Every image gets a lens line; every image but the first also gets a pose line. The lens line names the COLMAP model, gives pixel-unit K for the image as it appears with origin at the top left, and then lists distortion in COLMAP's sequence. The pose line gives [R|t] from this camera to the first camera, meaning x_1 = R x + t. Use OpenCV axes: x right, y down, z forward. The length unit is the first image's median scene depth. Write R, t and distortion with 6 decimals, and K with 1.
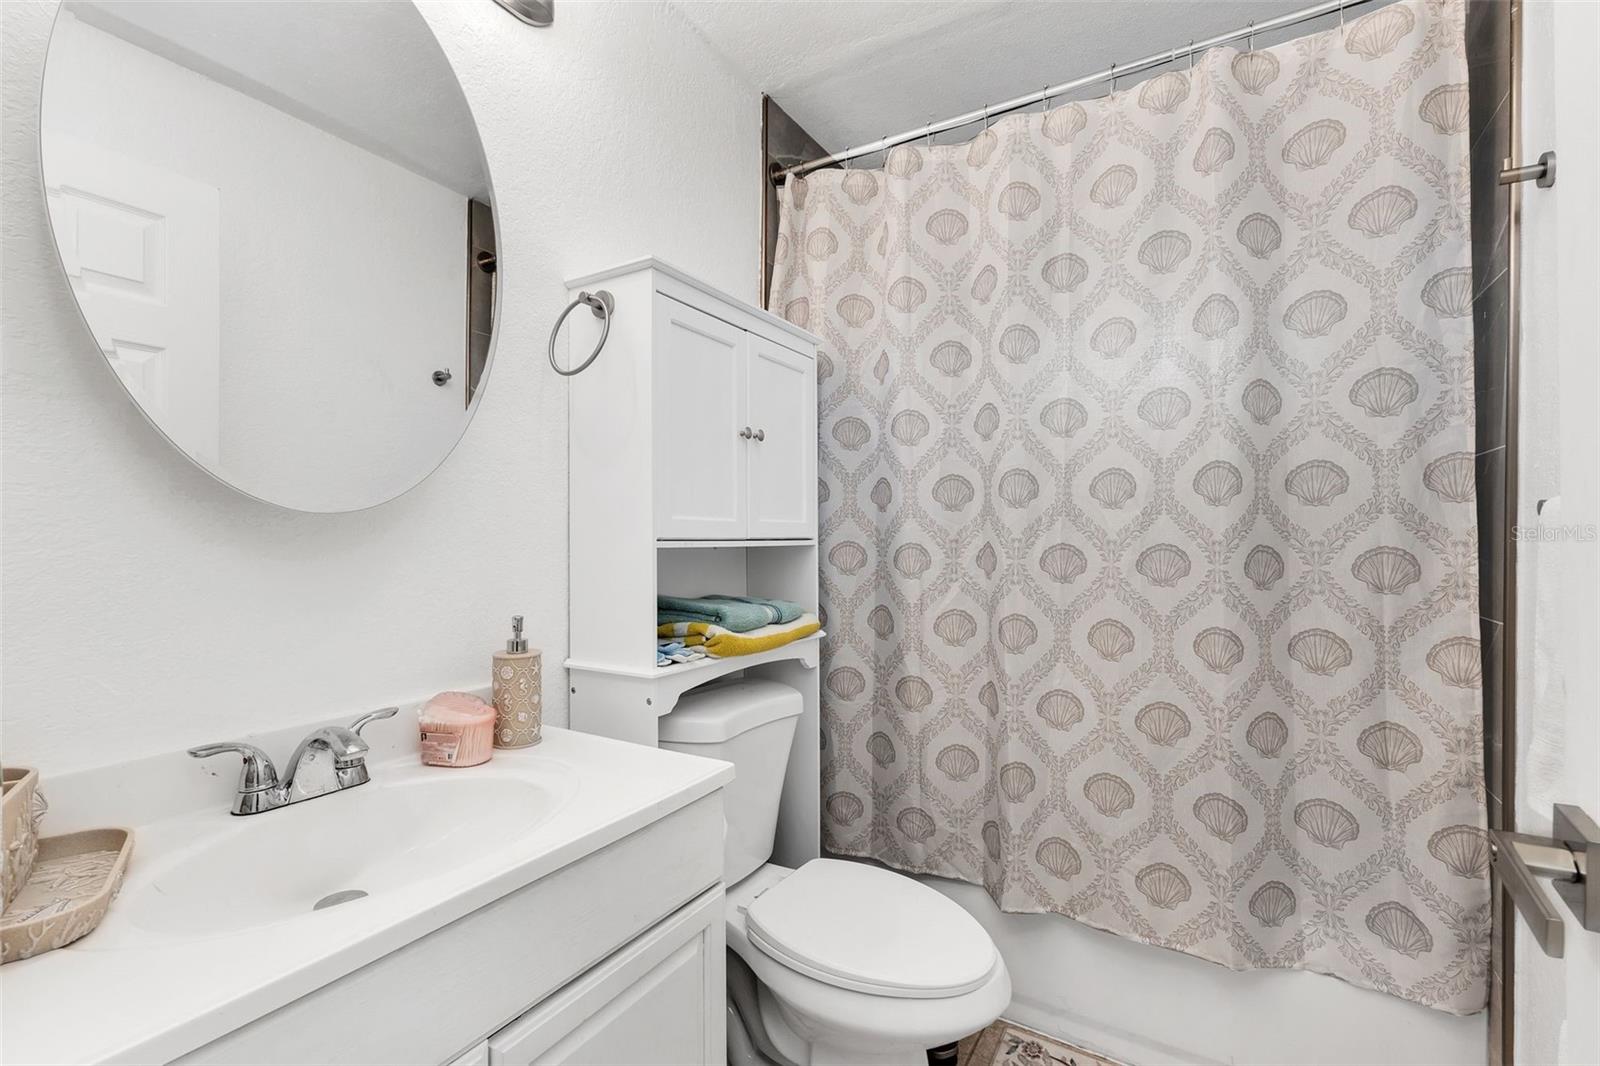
lens RADIAL K [[708.8, 0, 776.6], [0, 708.8, 539.4], [0, 0, 1]] dist [0.016207, -0.003111]
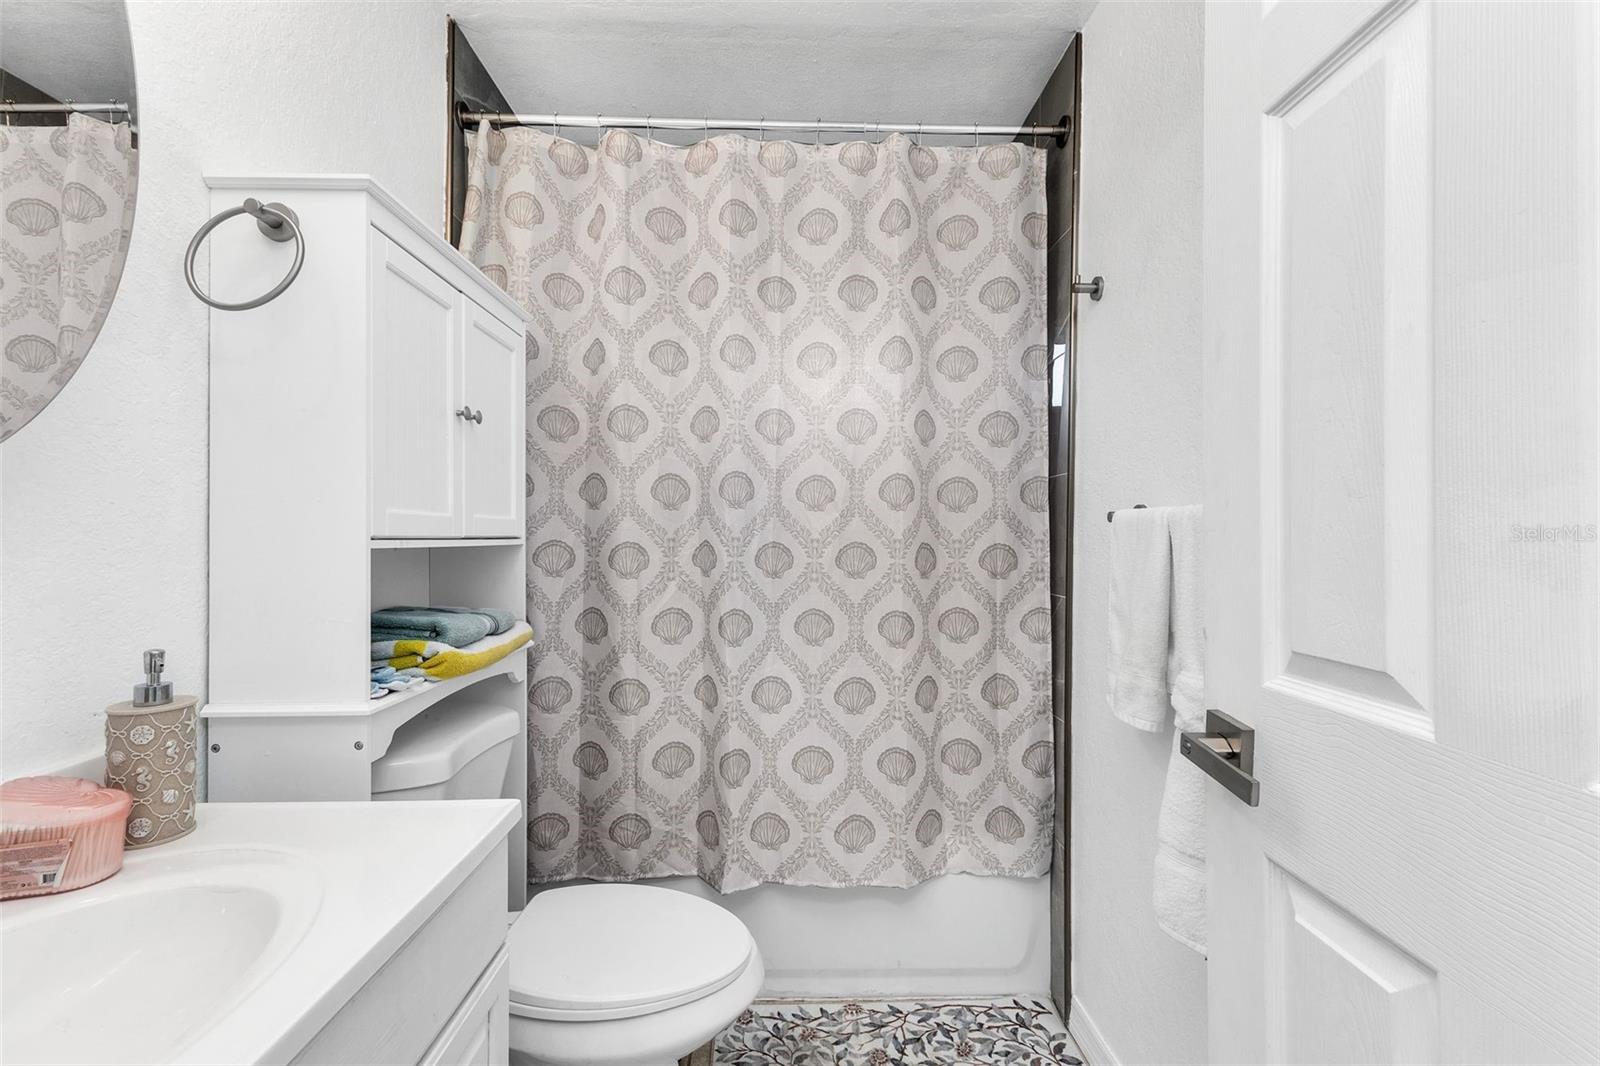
lens RADIAL K [[708.8, 0, 797.3], [0, 708.8, 538.4], [0, 0, 1]] dist [0.016207, -0.003111]
pose [[0.844060, 0.000283, 0.536249, -0.173028], [0.000059, 1.000000, -0.000620, 0.001111], [-0.536249, 0.000555, 0.844059, 0.071007]]
